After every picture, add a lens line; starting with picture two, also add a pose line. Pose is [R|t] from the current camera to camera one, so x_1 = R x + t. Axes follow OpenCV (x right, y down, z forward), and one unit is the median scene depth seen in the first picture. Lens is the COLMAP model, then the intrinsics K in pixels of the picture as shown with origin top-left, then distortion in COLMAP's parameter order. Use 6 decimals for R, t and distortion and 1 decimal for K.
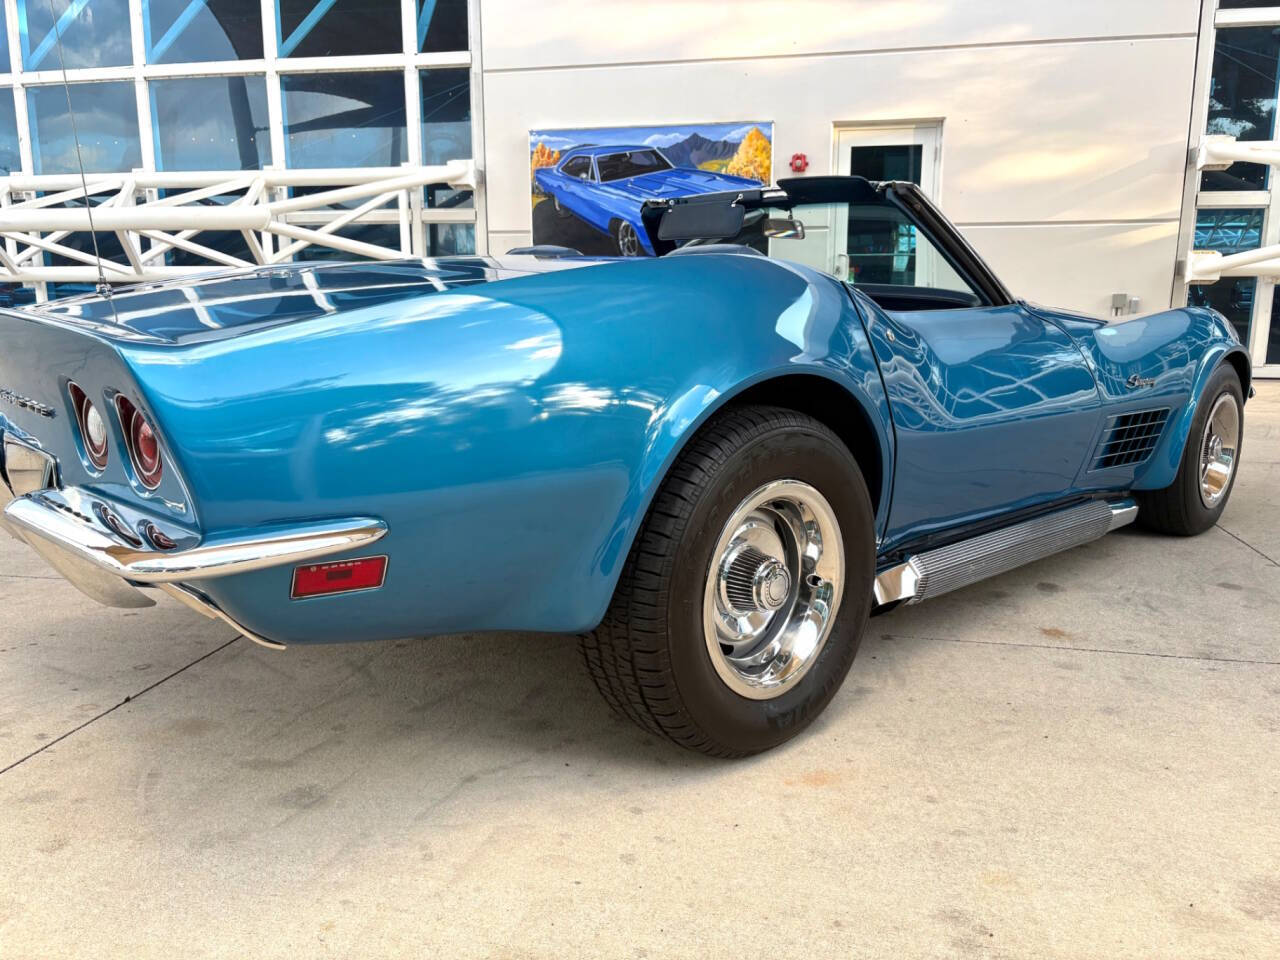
lens RADIAL K [[988.6, 0, 640.0], [0, 988.6, 480.0], [0, 0, 1]] dist [0.015210, -0.003984]
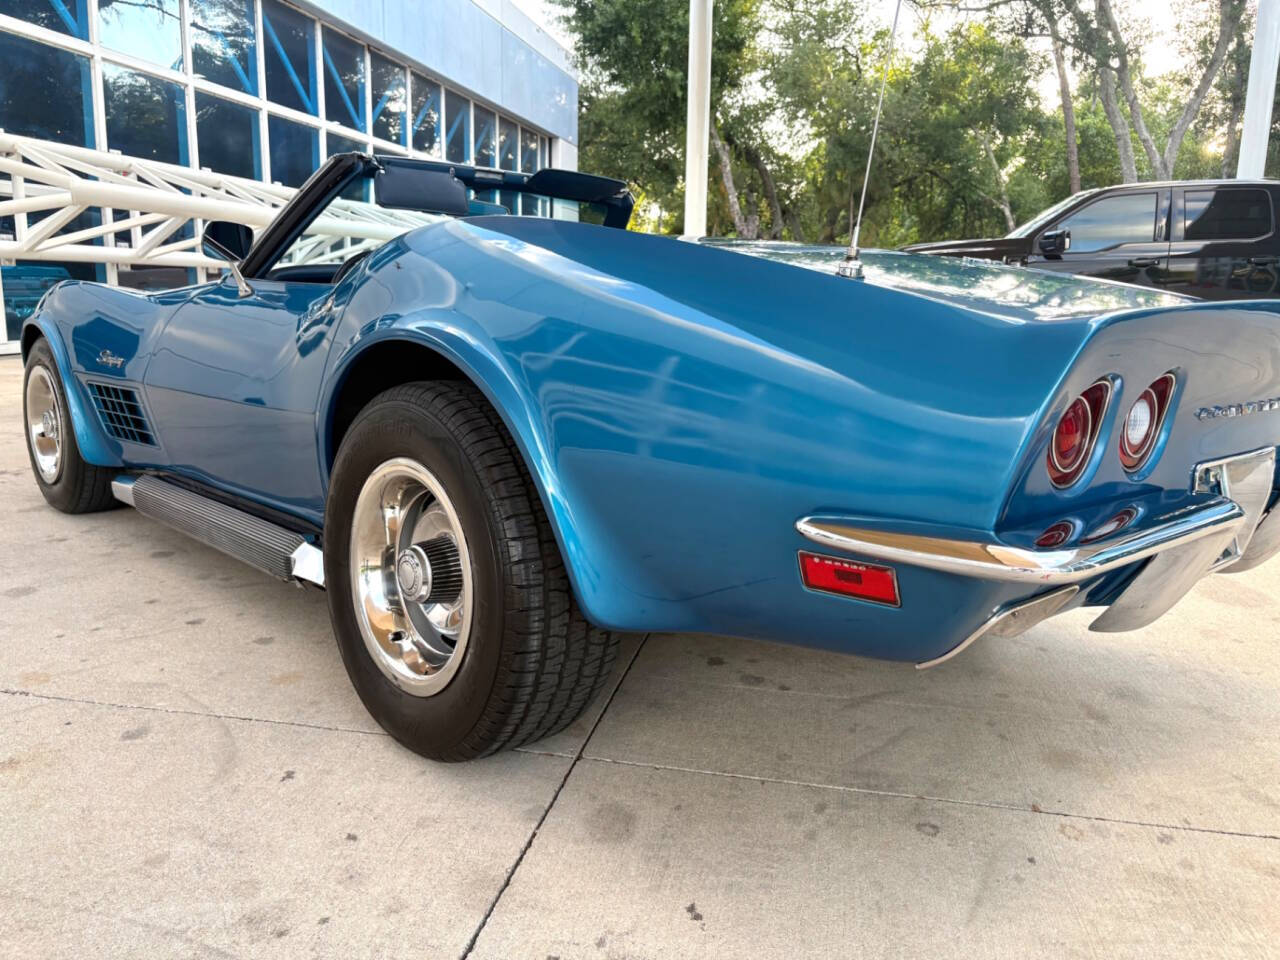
lens RADIAL K [[988.6, 0, 640.0], [0, 988.6, 480.0], [0, 0, 1]] dist [0.015210, -0.003984]
pose [[-0.001483, -0.192570, 0.981282, -0.821252], [0.165811, 0.967652, 0.190146, -0.152695], [-0.986156, 0.162989, 0.030495, 0.826592]]
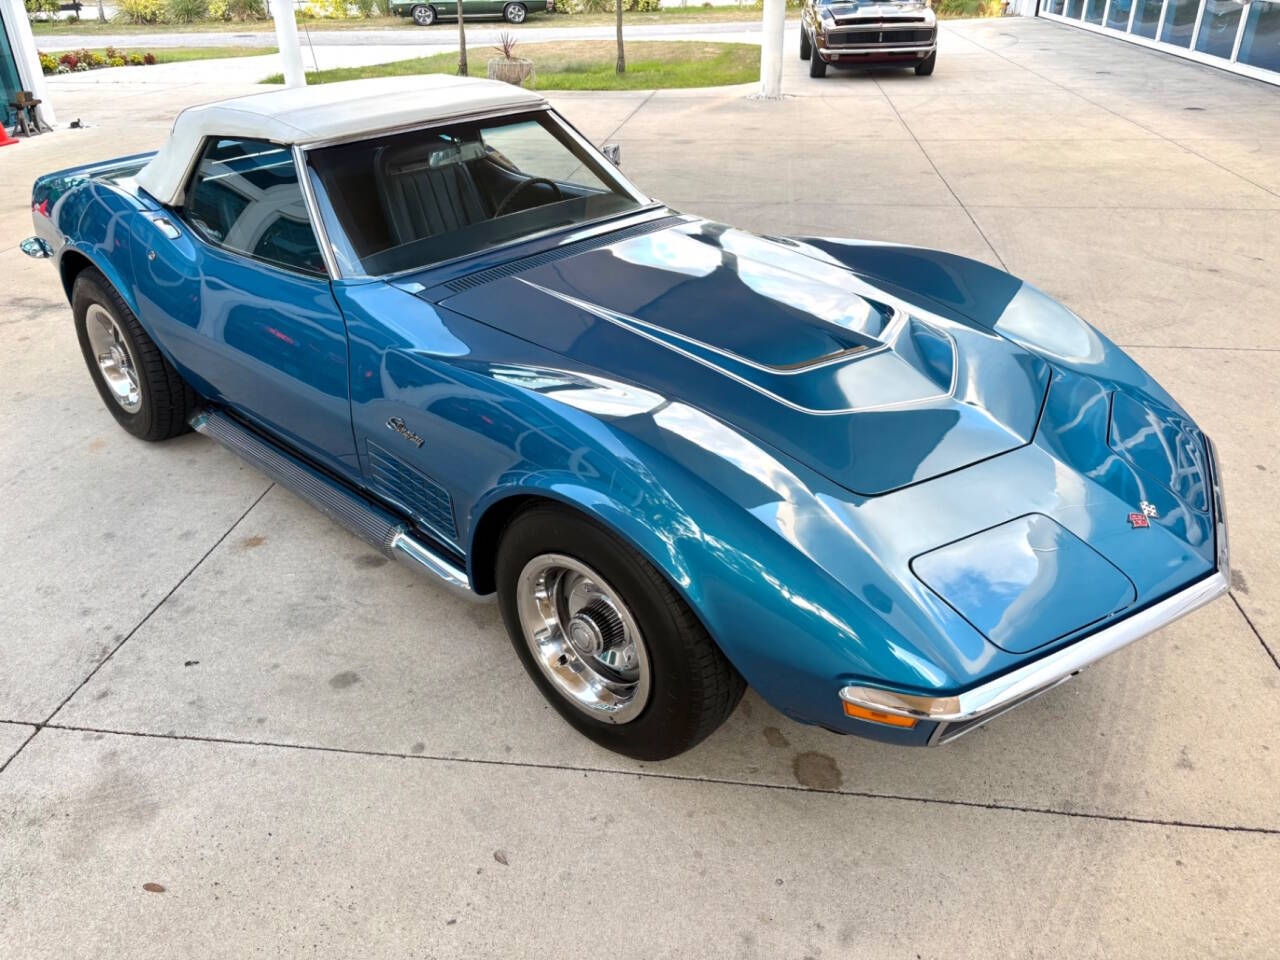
lens RADIAL K [[987.4, 0, 638.7], [0, 987.4, 484.4], [0, 0, 1]] dist [-0.008430, 0.054719]
pose [[0.058240, 0.465359, -0.883204, 1.207869], [-0.185657, 0.874321, 0.448435, -0.440257], [0.980887, 0.137856, 0.137318, 1.046779]]
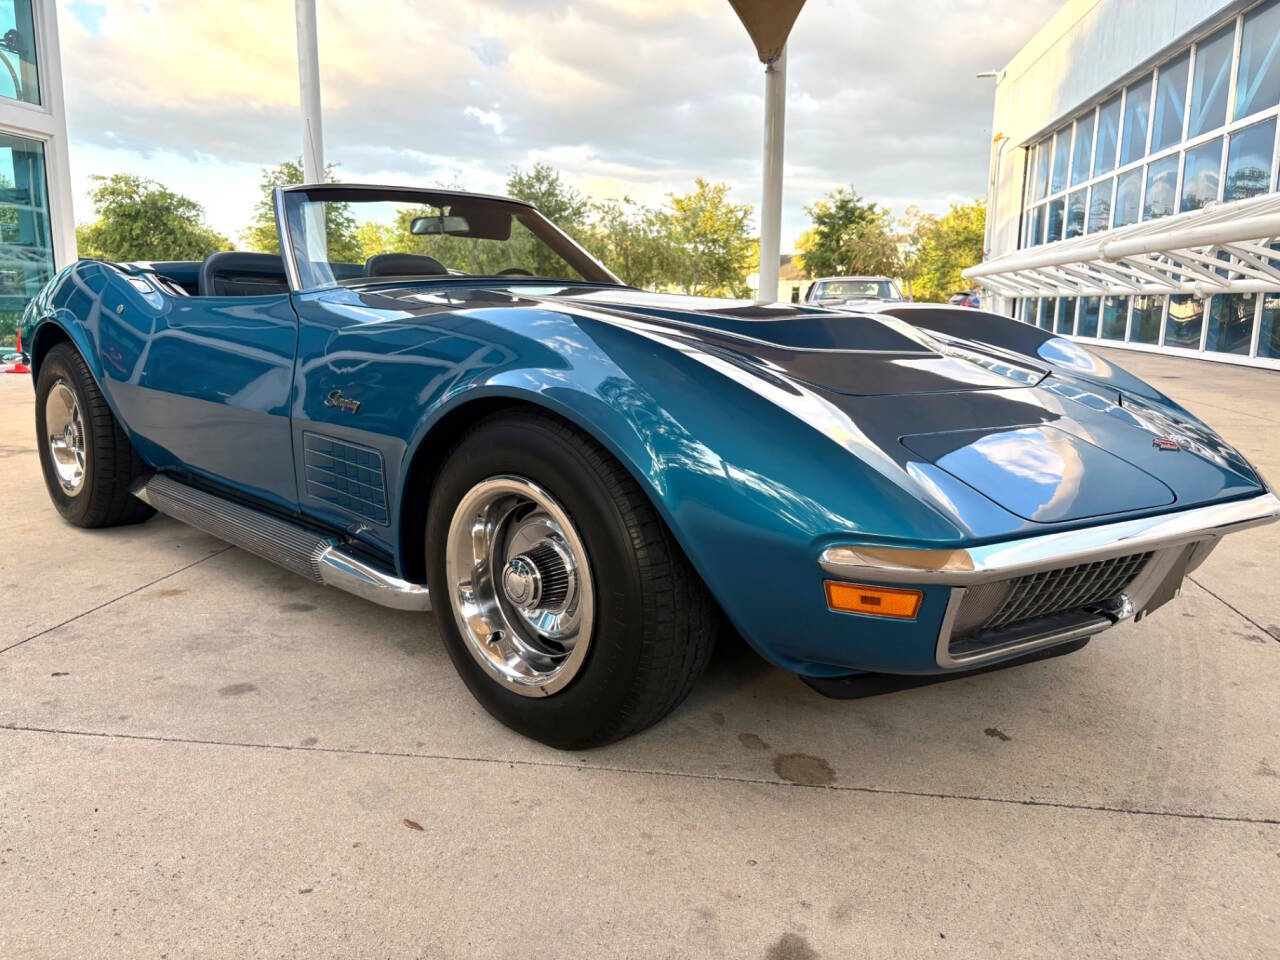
lens RADIAL K [[988.6, 0, 640.0], [0, 988.6, 480.0], [0, 0, 1]] dist [0.015210, -0.003984]
pose [[0.046307, 0.170602, -0.984251, 1.207777], [-0.208109, 0.965336, 0.157532, -0.196965], [0.977009, 0.197537, 0.080205, 1.128271]]
